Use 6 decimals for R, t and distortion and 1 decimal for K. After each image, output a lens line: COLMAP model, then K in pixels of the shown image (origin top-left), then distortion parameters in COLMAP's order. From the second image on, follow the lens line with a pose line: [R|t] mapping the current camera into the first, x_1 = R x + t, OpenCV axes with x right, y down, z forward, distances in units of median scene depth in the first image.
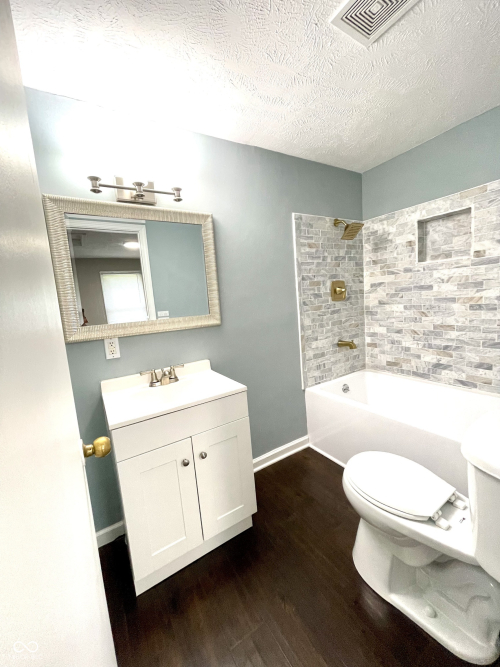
lens RADIAL K [[270.4, 0, 250.8], [0, 270.4, 333.3], [0, 0, 1]] dist [-0.002133, -0.000462]
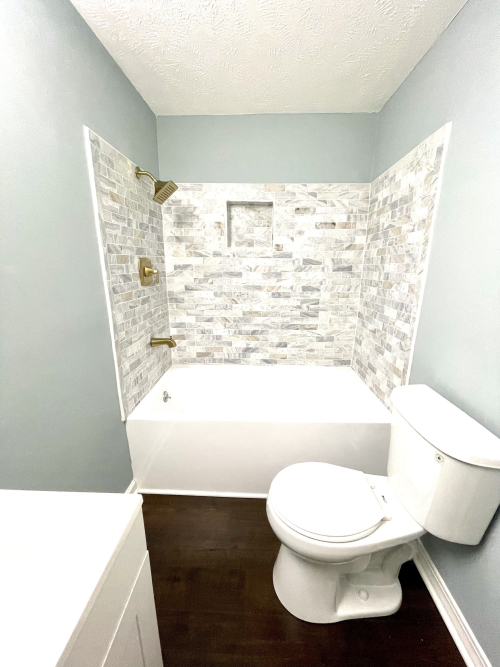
lens RADIAL K [[270.4, 0, 250.8], [0, 270.4, 332.7], [0, 0, 1]] dist [-0.002133, -0.000462]
pose [[0.556832, -0.129824, 0.820417, -0.154432], [0.061271, 0.991439, 0.115301, -0.066011], [-0.828363, -0.013936, 0.560019, 0.382563]]
